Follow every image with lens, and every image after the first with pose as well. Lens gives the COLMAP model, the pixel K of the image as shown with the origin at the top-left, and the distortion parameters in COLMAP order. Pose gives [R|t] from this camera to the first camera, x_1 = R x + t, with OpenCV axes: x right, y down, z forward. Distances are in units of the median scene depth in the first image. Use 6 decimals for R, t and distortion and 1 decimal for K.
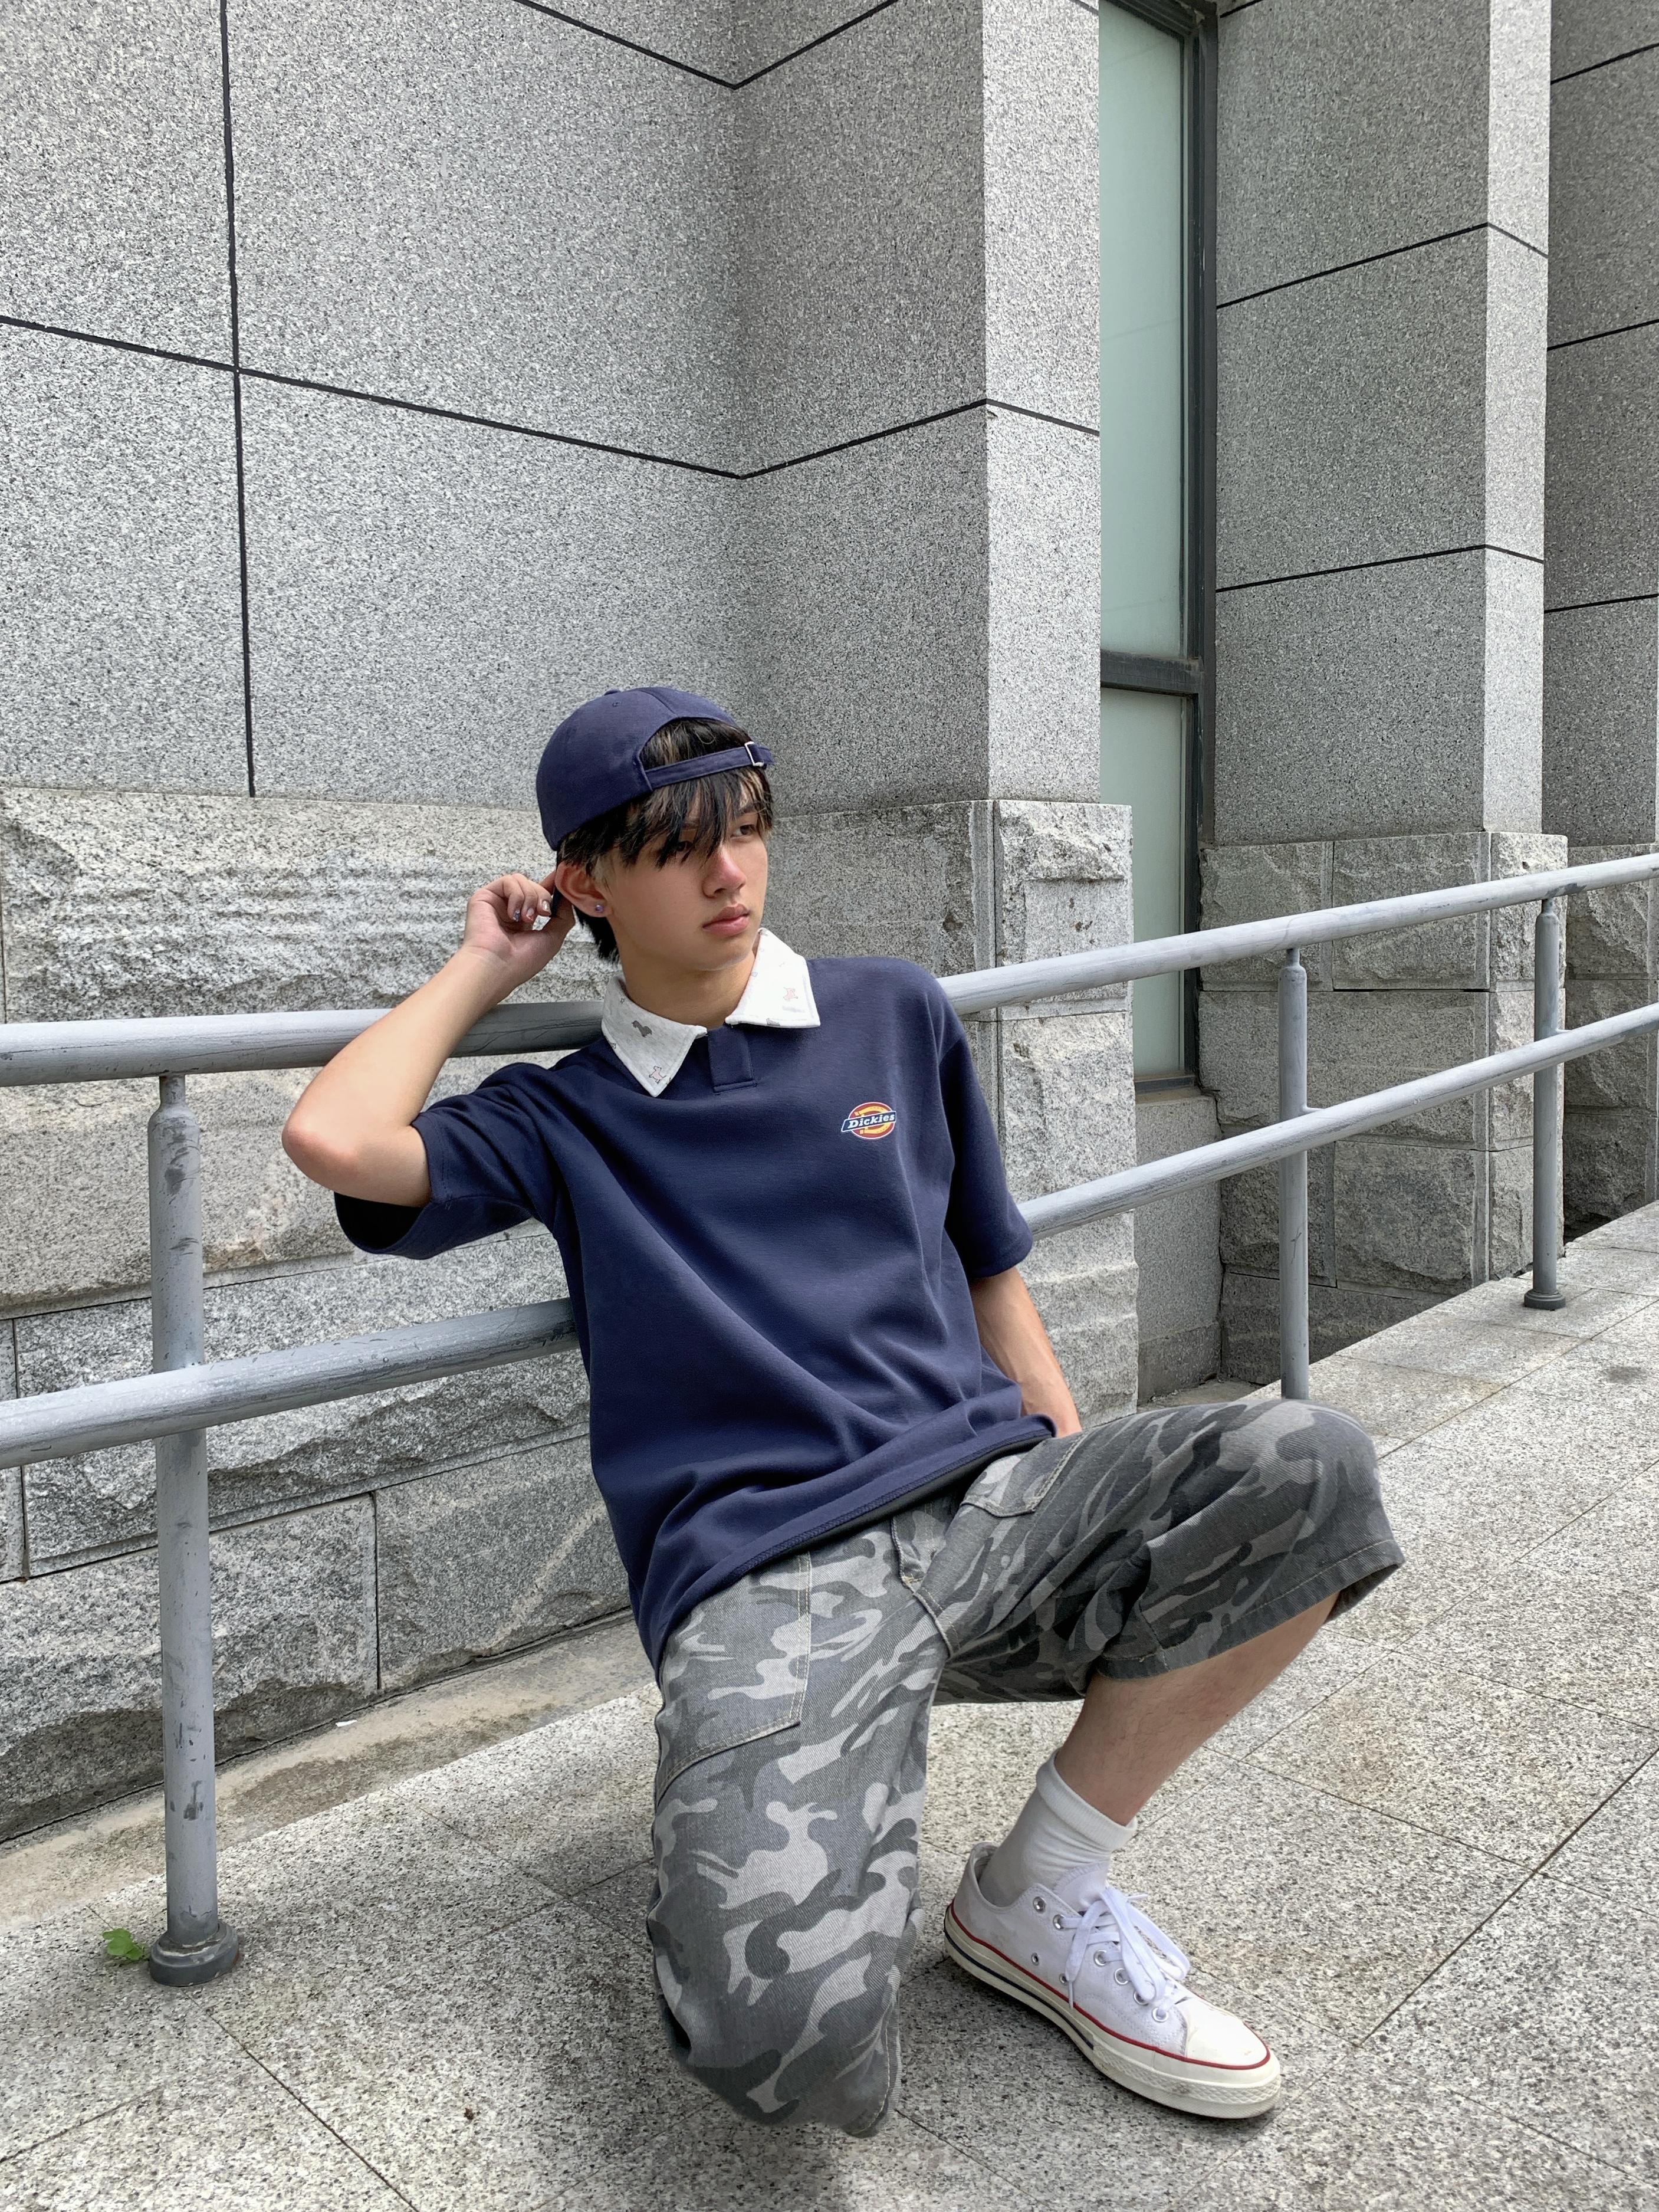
lens RADIAL K [[1818.6, 0, 829.6], [0, 1818.6, 1101.4], [0, 0, 1]] dist [-0.001203, 0.000474]
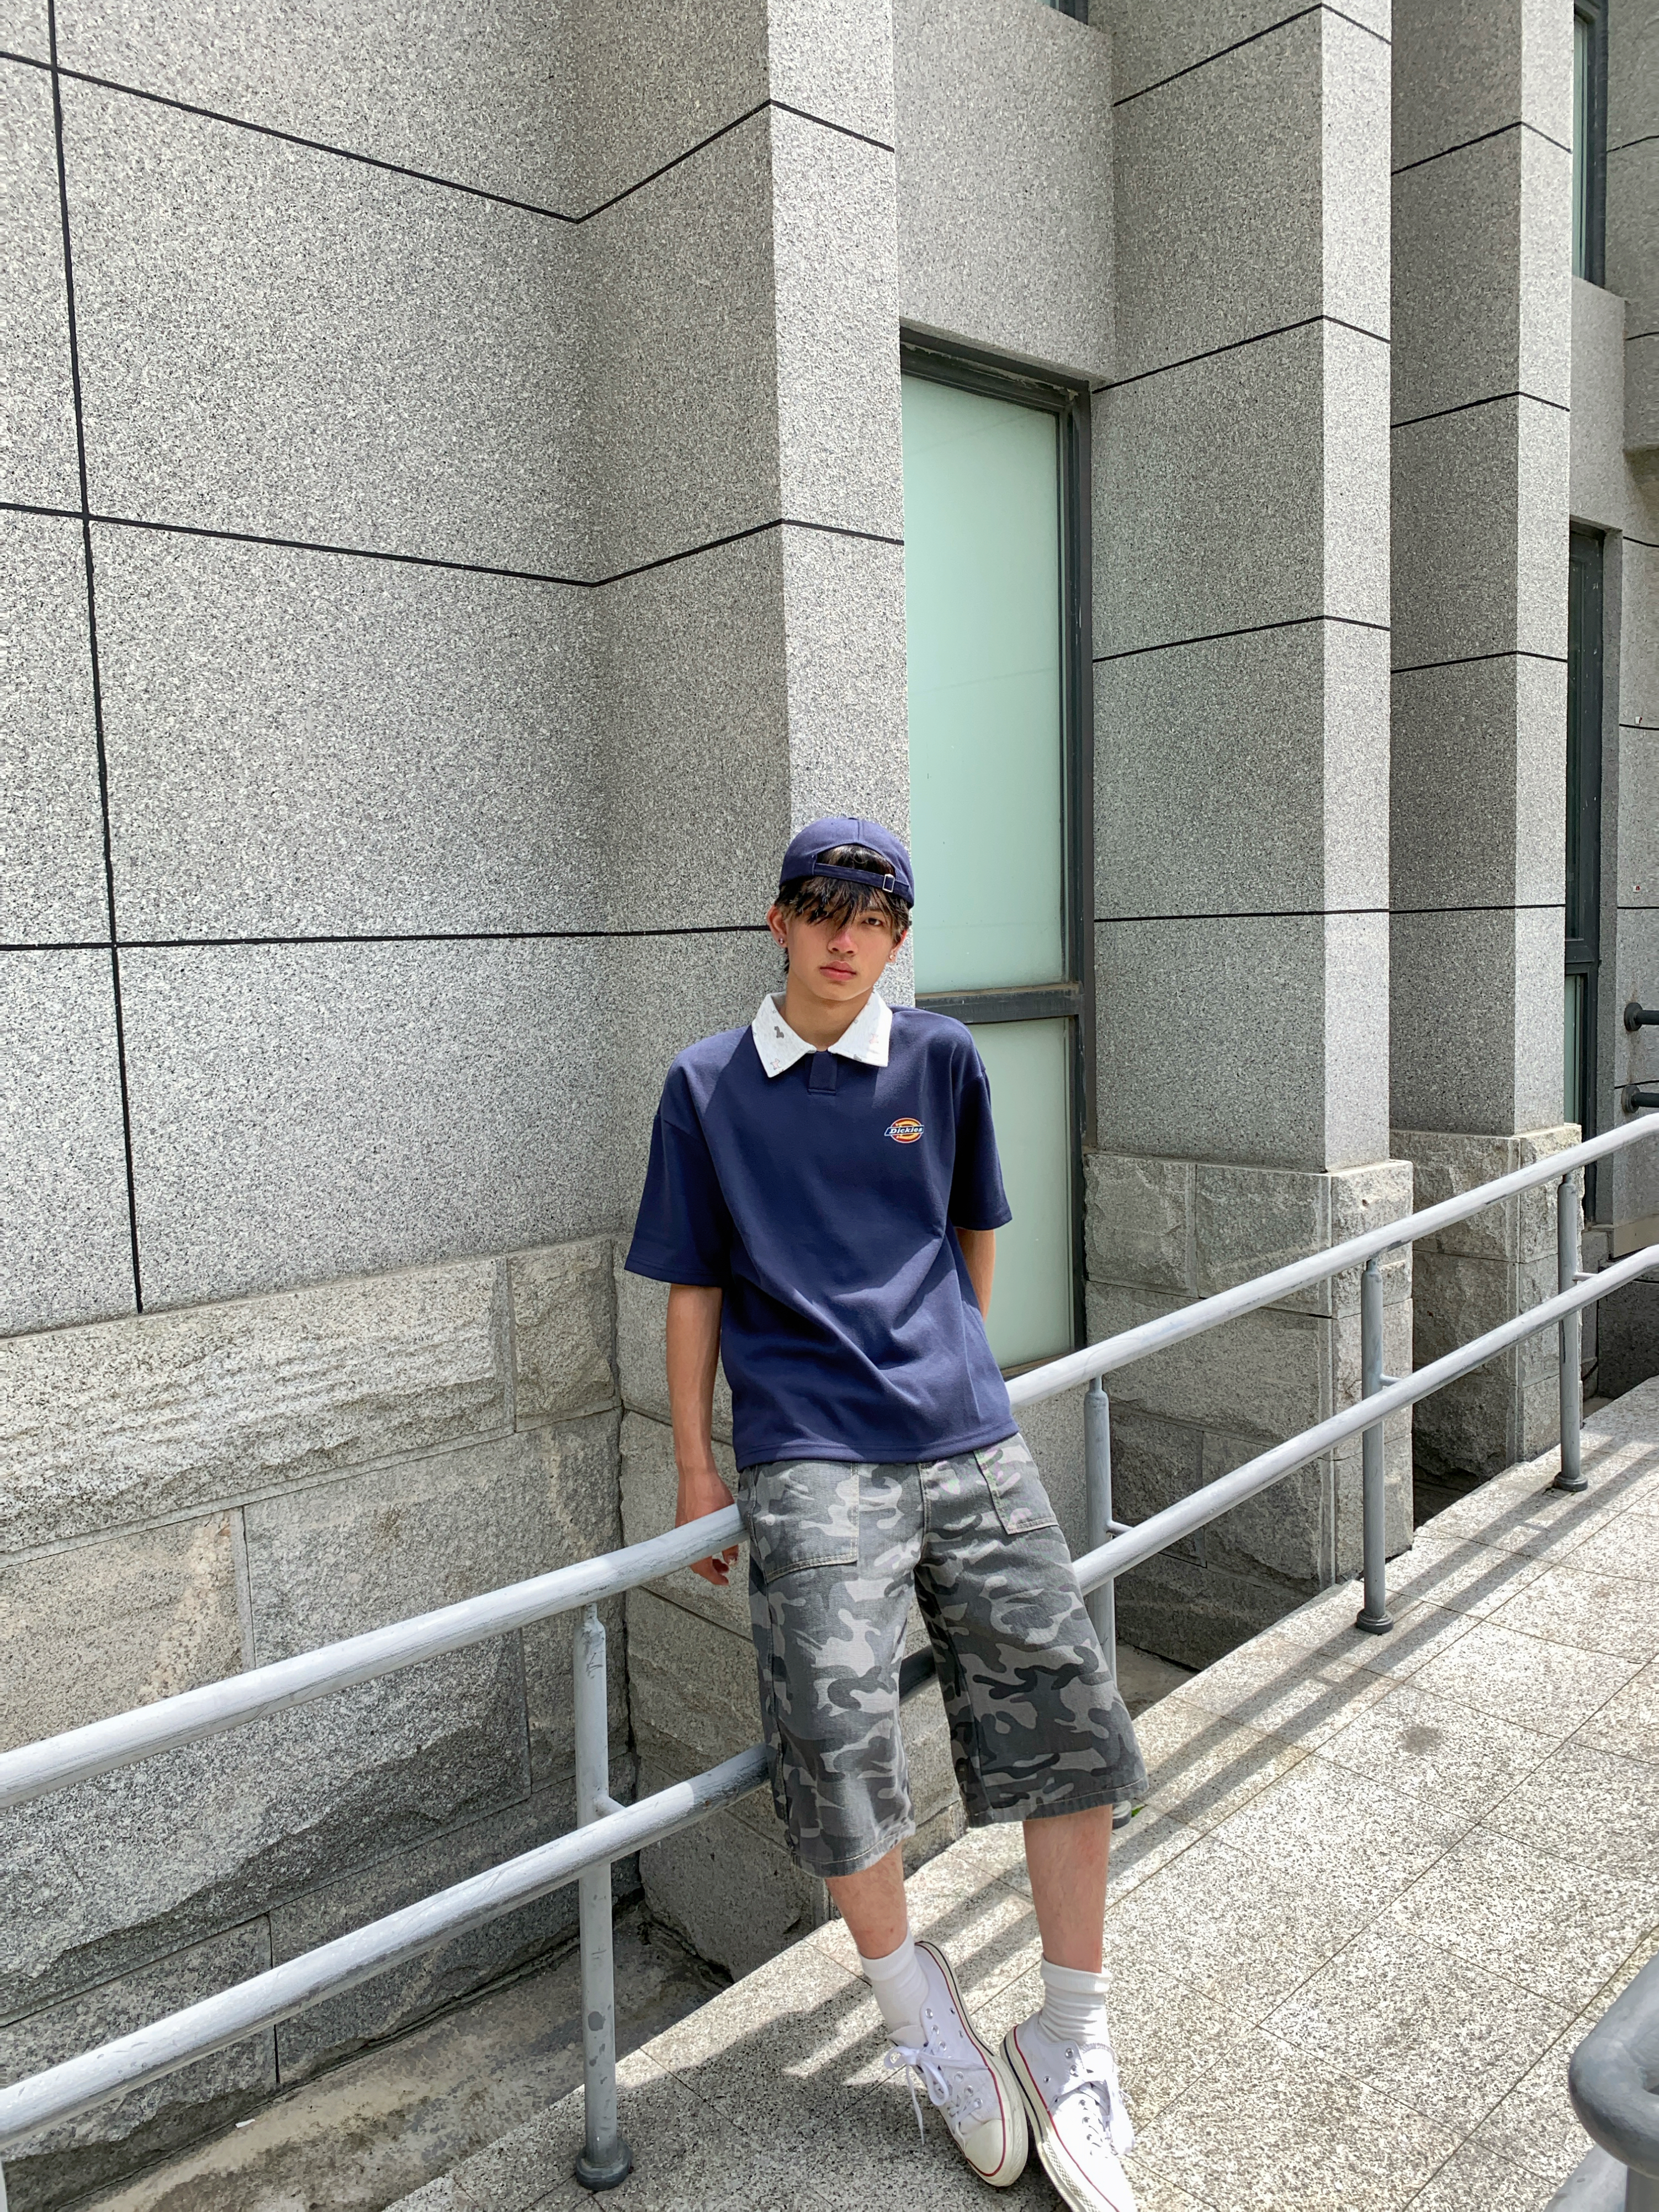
lens RADIAL K [[1668.4, 0, 840.9], [0, 1668.4, 1101.5], [0, 0, 1]] dist [0.122294, -0.321870]
pose [[0.998747, -0.011242, -0.048763, 0.161033], [0.012537, 0.999574, 0.026345, -0.299130], [0.048446, -0.026924, 0.998463, -0.027795]]
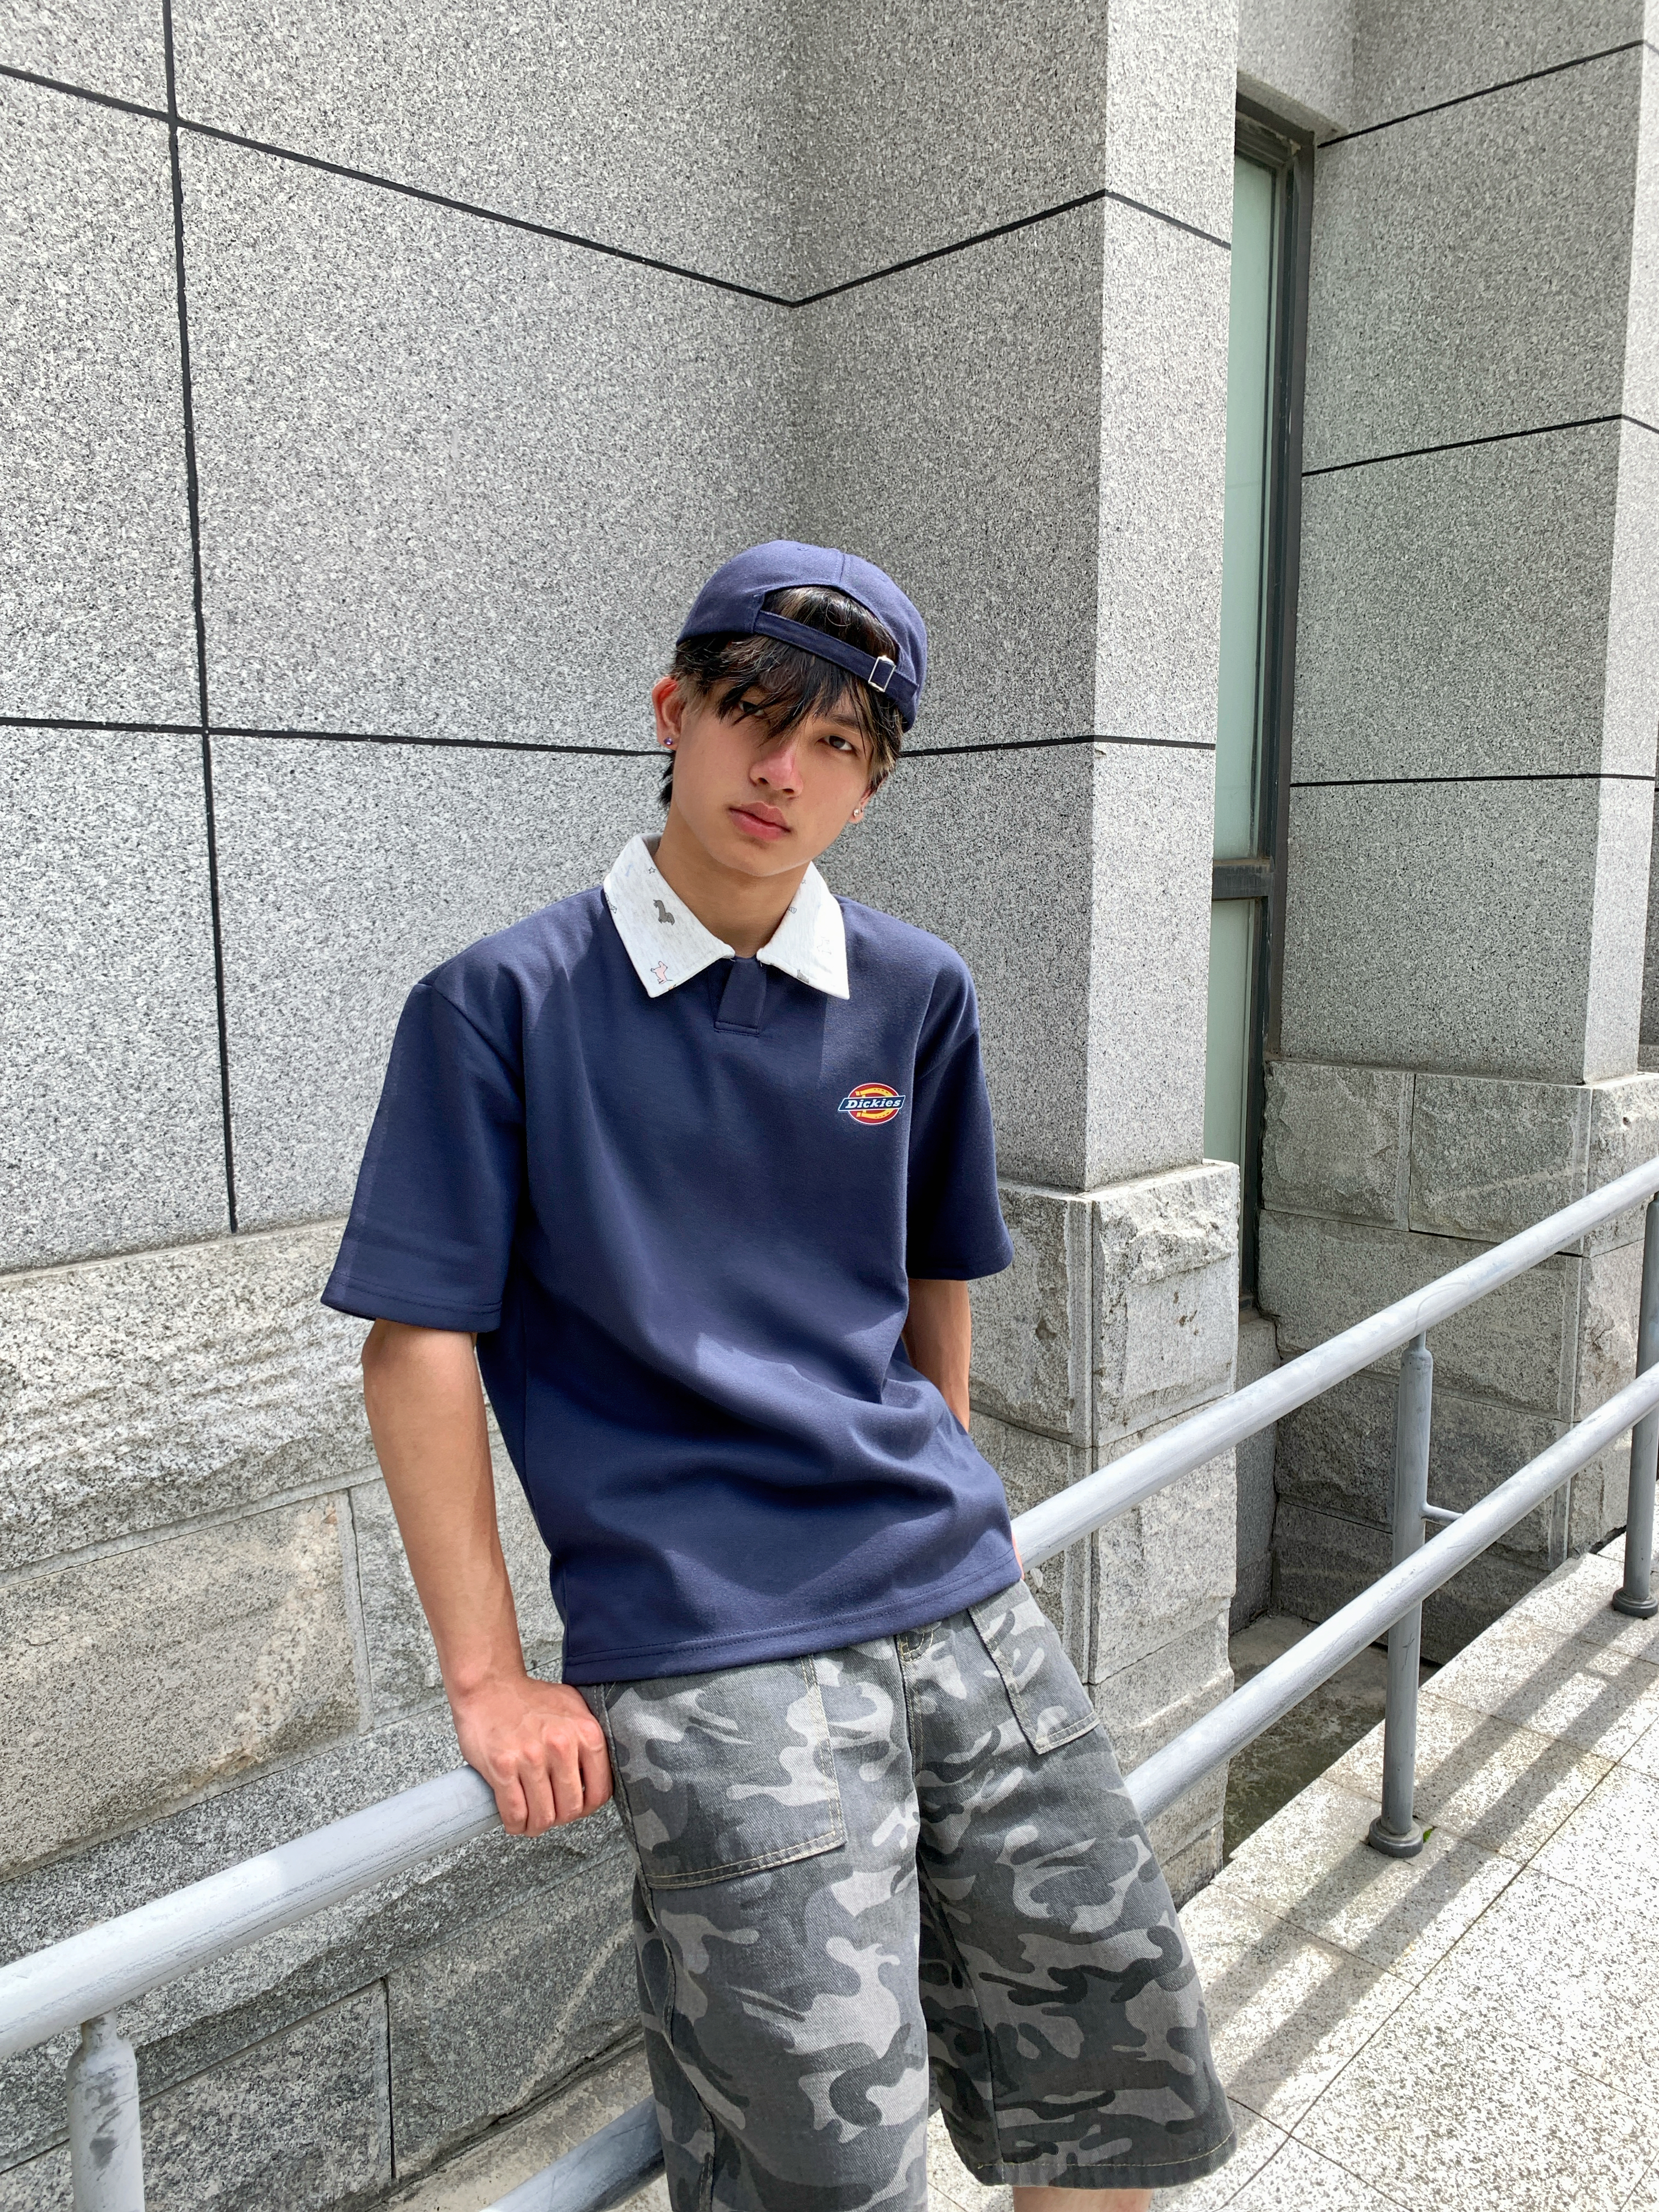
lens RADIAL K [[1671.4, 0, 825.8], [0, 1671.4, 1105.9], [0, 0, 1]] dist [-0.002108, 0.002232]
pose [[0.999937, 0.009740, 0.005580, -0.041882], [-0.010127, 0.997200, 0.074088, -0.266196], [-0.004843, -0.074140, 0.997236, 0.206002]]
